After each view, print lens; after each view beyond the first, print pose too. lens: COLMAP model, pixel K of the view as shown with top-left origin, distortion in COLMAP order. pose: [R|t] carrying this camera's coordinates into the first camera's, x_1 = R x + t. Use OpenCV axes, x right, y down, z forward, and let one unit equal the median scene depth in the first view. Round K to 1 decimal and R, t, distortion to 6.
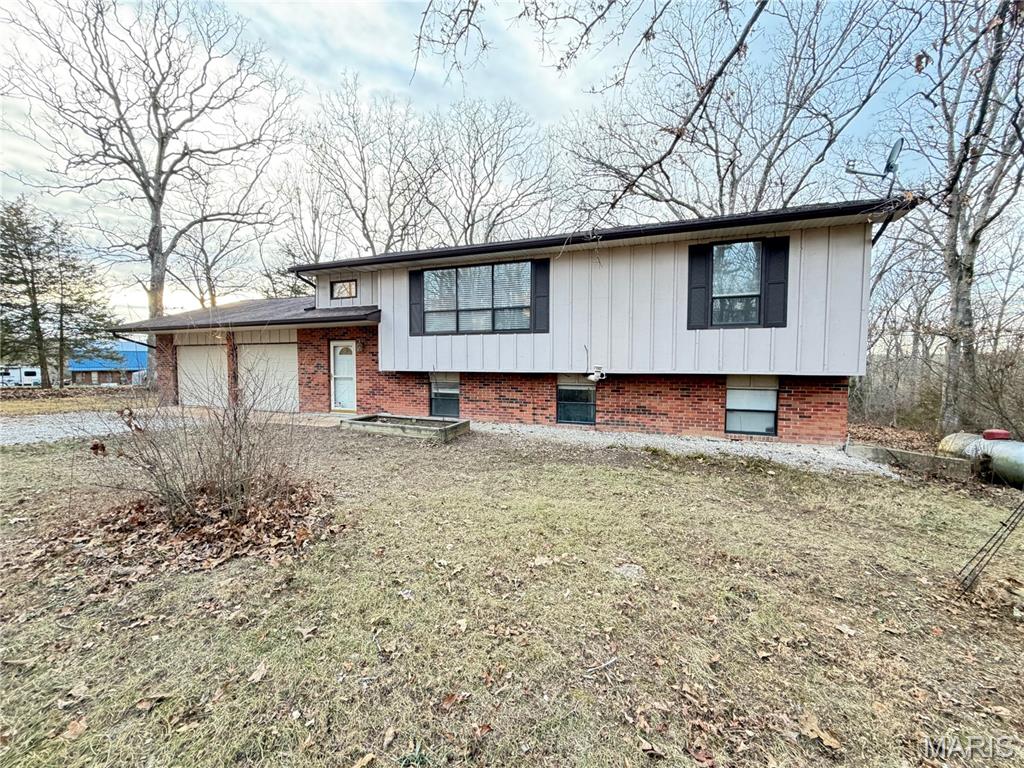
lens RADIAL K [[406.3, 0, 508.8], [0, 406.3, 382.7], [0, 0, 1]] dist [-0.000167, 0.000179]
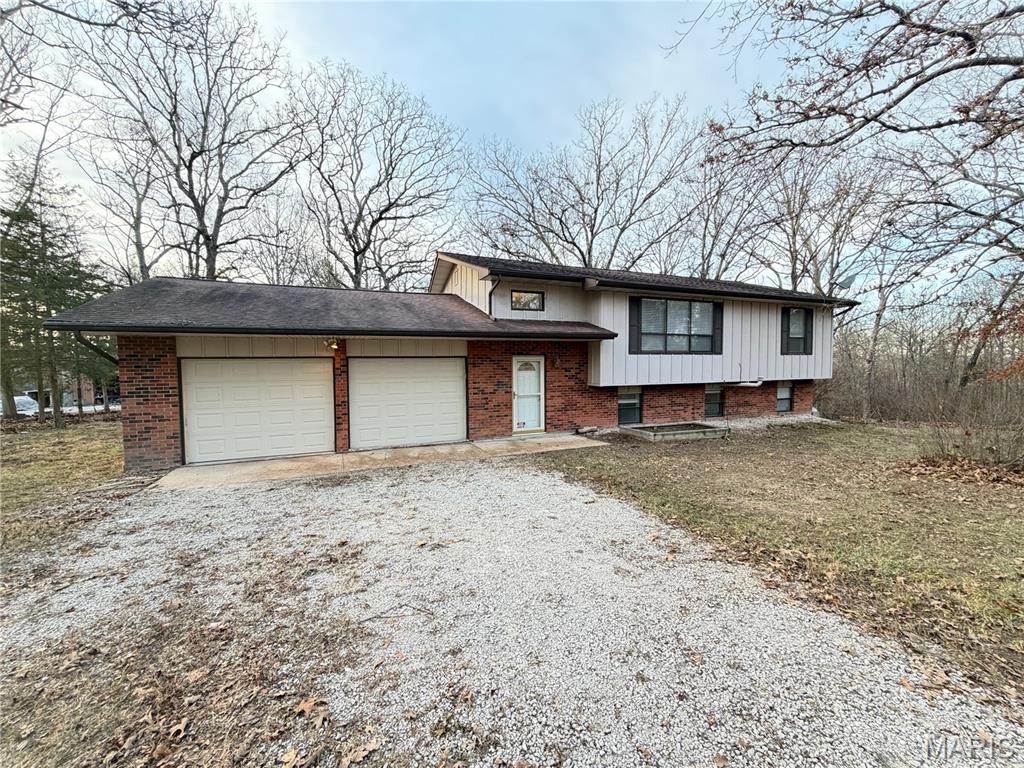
lens RADIAL K [[406.3, 0, 506.7], [0, 406.3, 382.9], [0, 0, 1]] dist [-0.000167, 0.000179]
pose [[0.727231, -0.038471, 0.685314, -1.301074], [0.043683, 0.998998, 0.009726, -0.063222], [-0.685001, 0.022864, 0.728183, 0.434111]]
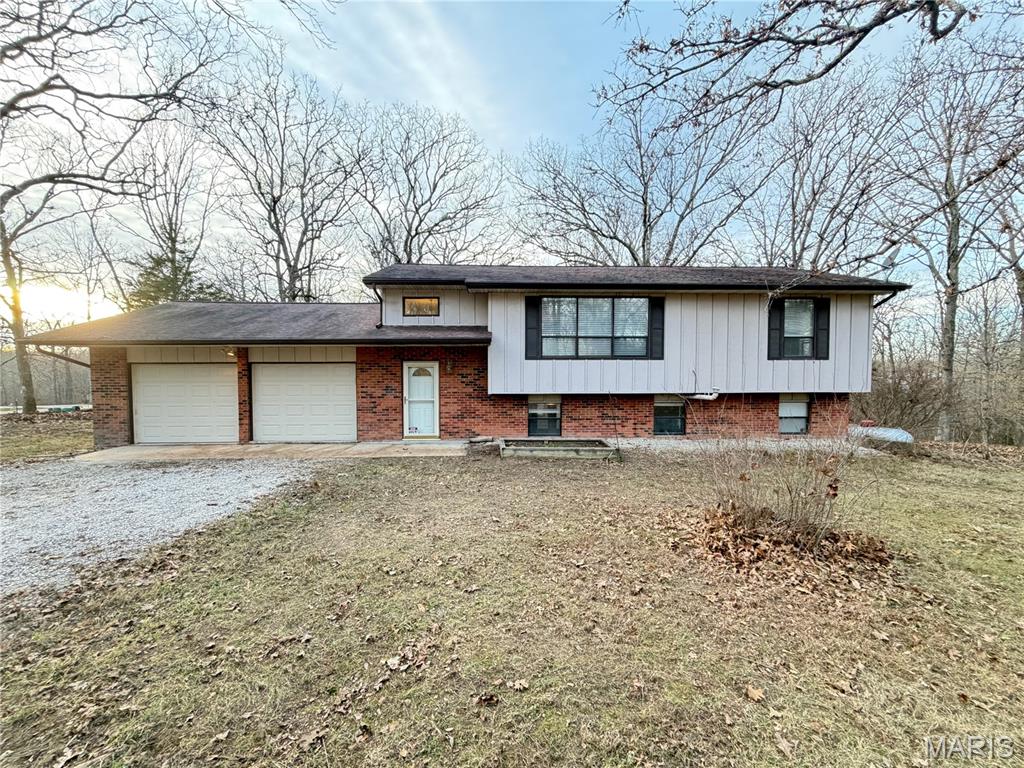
lens RADIAL K [[406.3, 0, 507.6], [0, 406.3, 384.1], [0, 0, 1]] dist [-0.000167, 0.000179]
pose [[0.919727, -0.018063, 0.392142, -0.711594], [0.022281, 0.999732, -0.006209, -0.049435], [-0.391925, 0.014448, 0.919884, 0.080504]]
